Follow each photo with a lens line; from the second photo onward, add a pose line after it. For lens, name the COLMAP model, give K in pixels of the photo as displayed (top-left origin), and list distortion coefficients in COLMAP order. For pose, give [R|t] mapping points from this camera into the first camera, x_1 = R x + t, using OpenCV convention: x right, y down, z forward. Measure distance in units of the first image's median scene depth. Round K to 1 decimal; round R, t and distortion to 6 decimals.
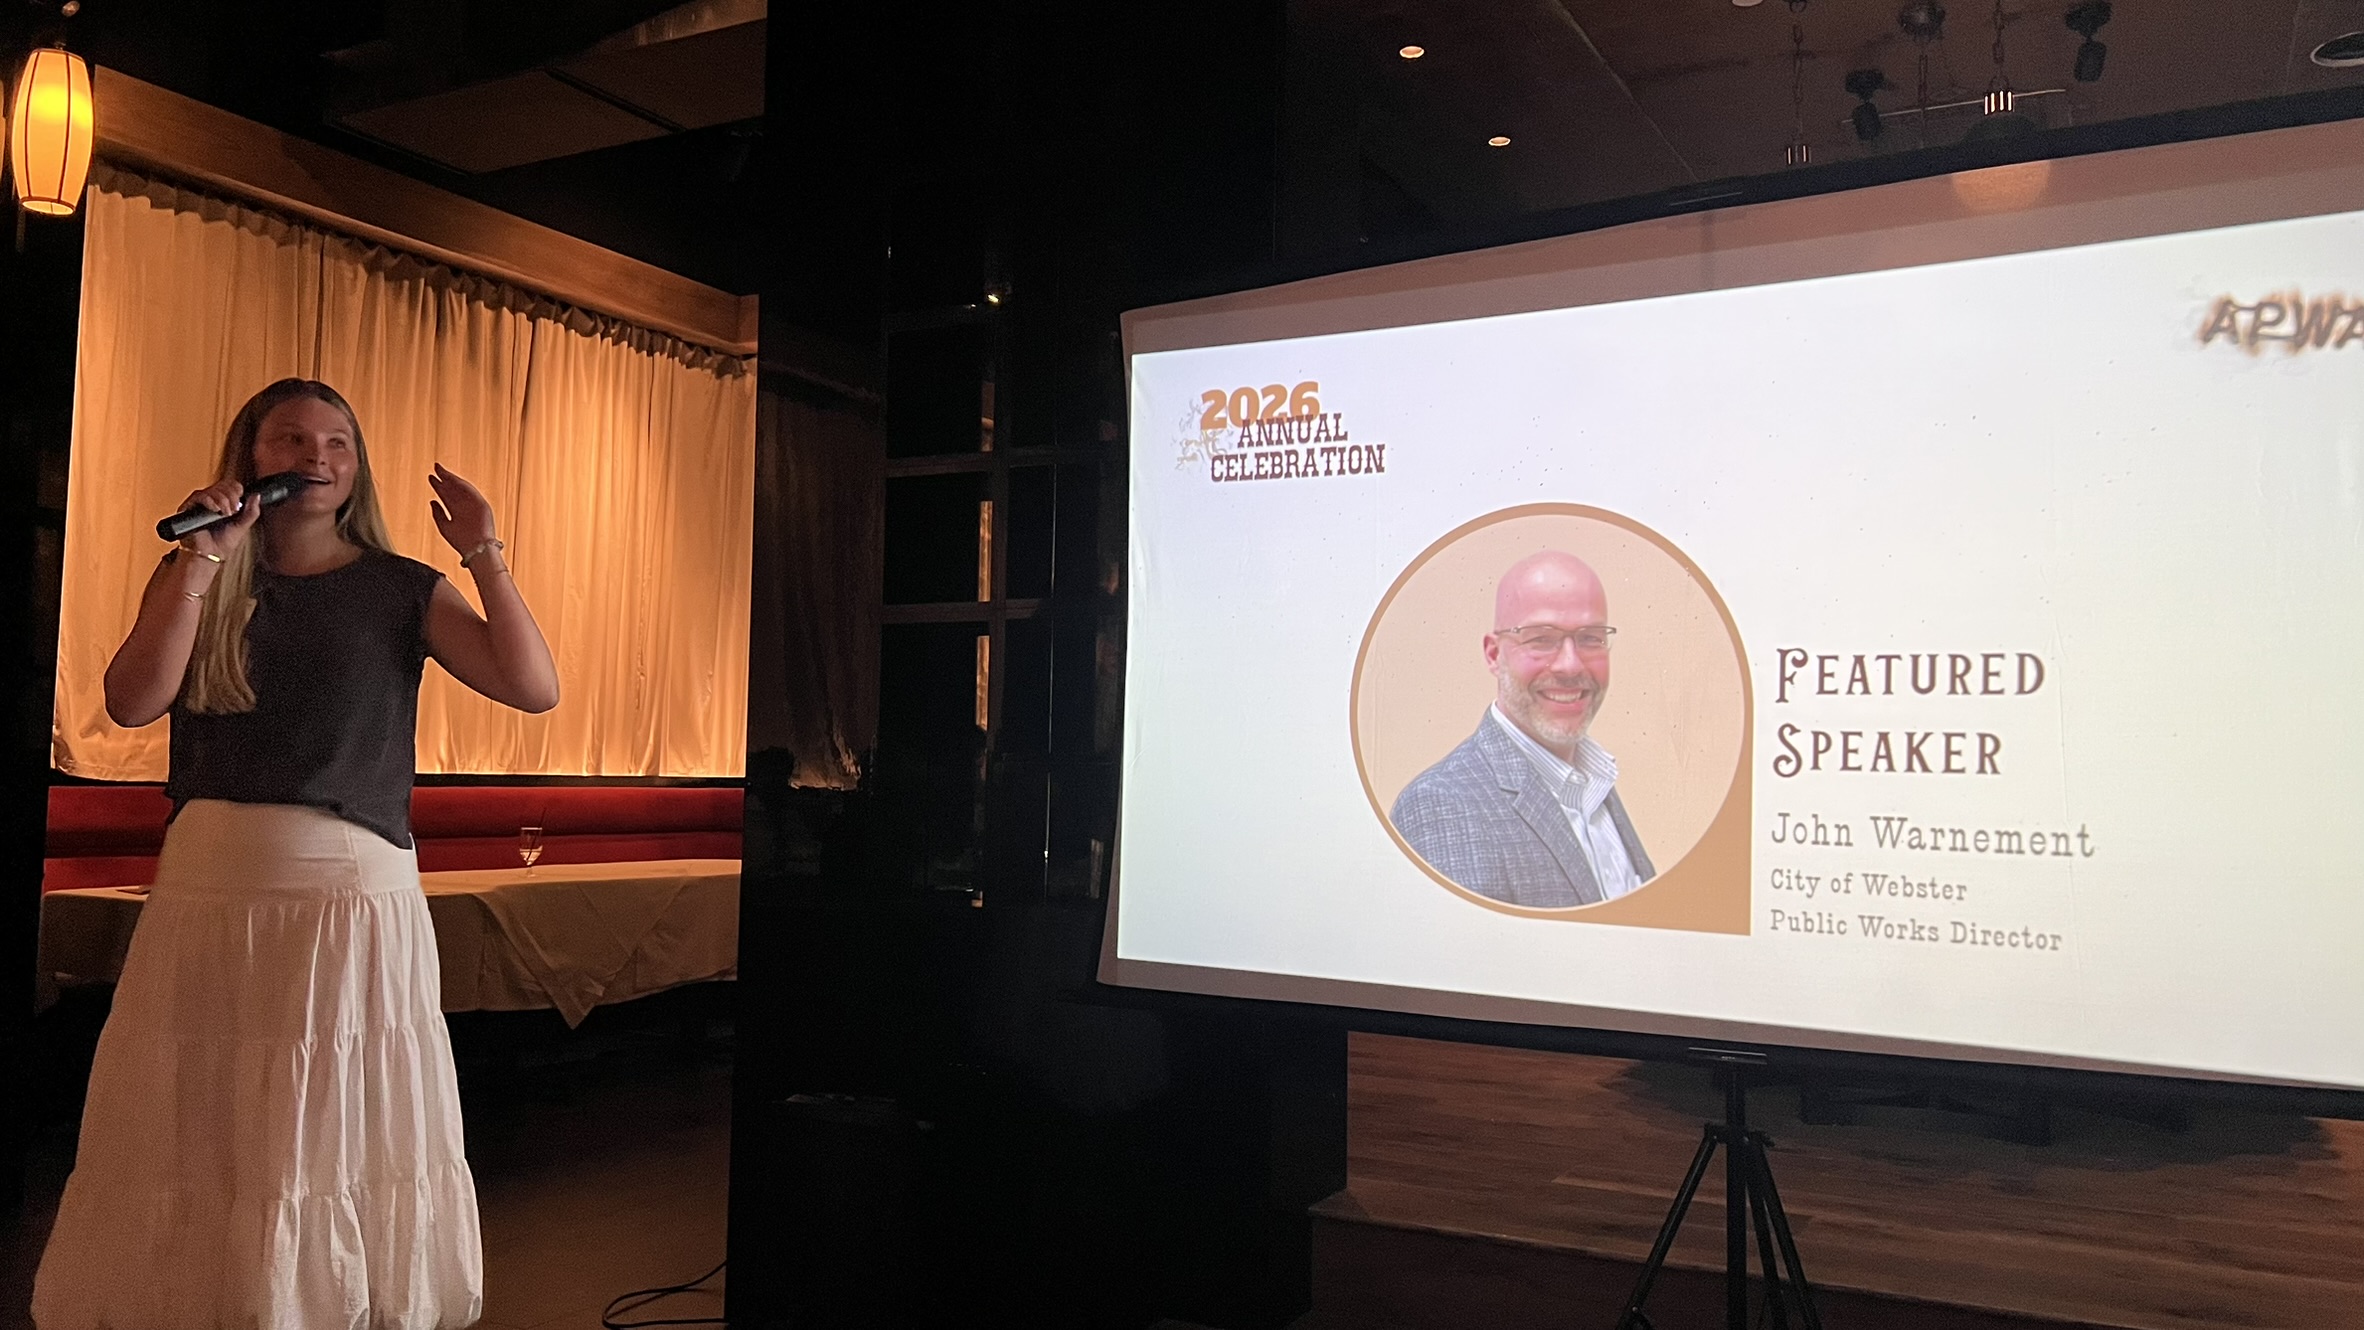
lens RADIAL K [[1770.7, 0, 1203.5], [0, 1770.7, 657.8], [0, 0, 1]] dist [0.048838, -0.049142]
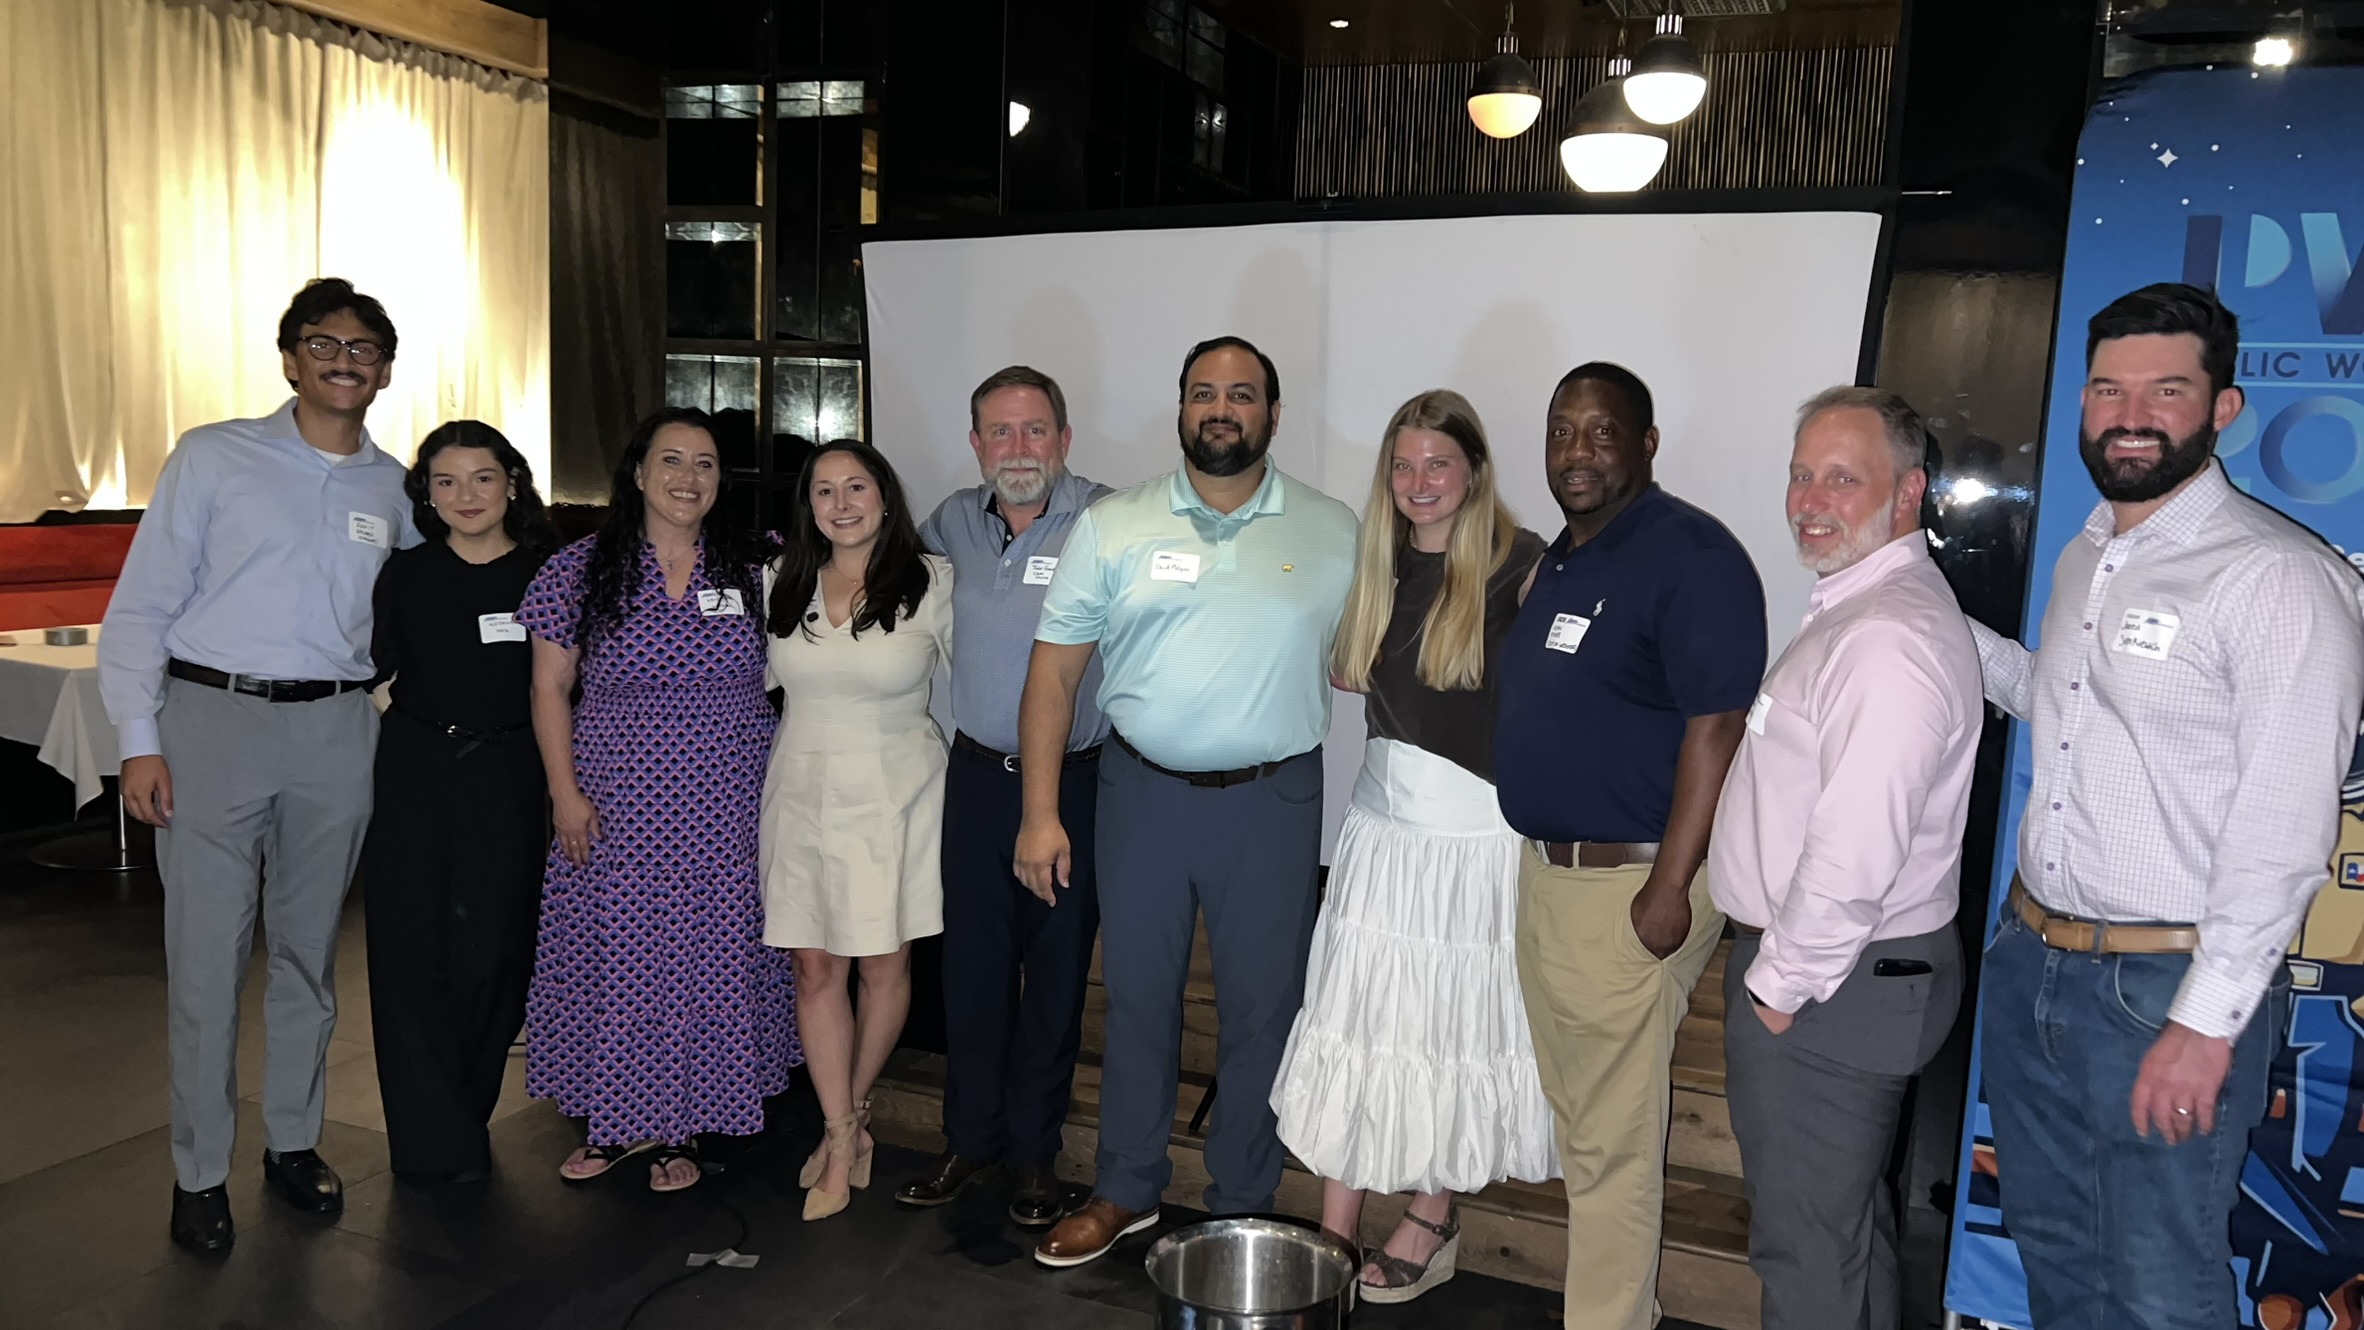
lens RADIAL K [[1770.7, 0, 1220.7], [0, 1770.7, 683.2], [0, 0, 1]] dist [0.048838, -0.049142]
pose [[0.995033, 0.019431, 0.097630, 0.036742], [-0.038795, 0.978912, 0.200567, -0.073130], [-0.091674, -0.203358, 0.974803, -0.104180]]
